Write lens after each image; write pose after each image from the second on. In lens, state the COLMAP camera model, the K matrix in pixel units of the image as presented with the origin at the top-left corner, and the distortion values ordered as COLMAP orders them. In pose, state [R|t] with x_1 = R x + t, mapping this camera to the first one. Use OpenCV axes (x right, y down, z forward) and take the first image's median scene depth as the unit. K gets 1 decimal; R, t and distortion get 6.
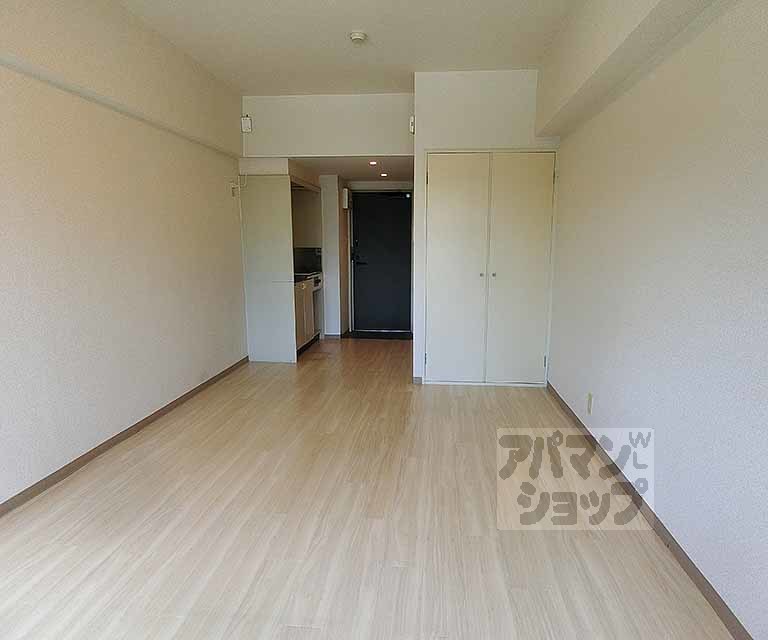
lens RADIAL K [[481.2, 0, 380.6], [0, 481.2, 322.6], [0, 0, 1]] dist [0.000174, 0.001311]
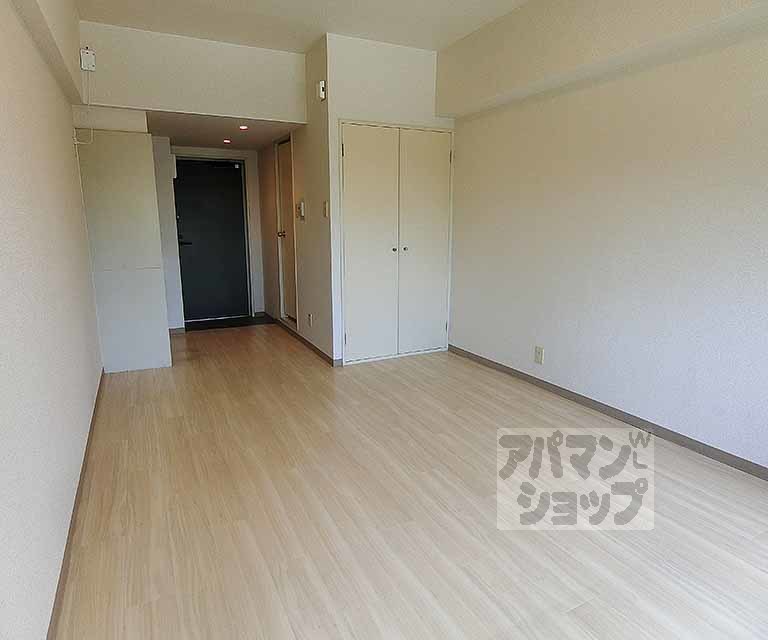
lens RADIAL K [[481.2, 0, 380.5], [0, 481.2, 315.4], [0, 0, 1]] dist [0.000174, 0.001311]
pose [[0.846531, -0.105972, 0.521685, -0.348077], [0.089734, 0.994369, 0.056379, -0.019973], [-0.524722, -0.000914, 0.851273, 0.142315]]
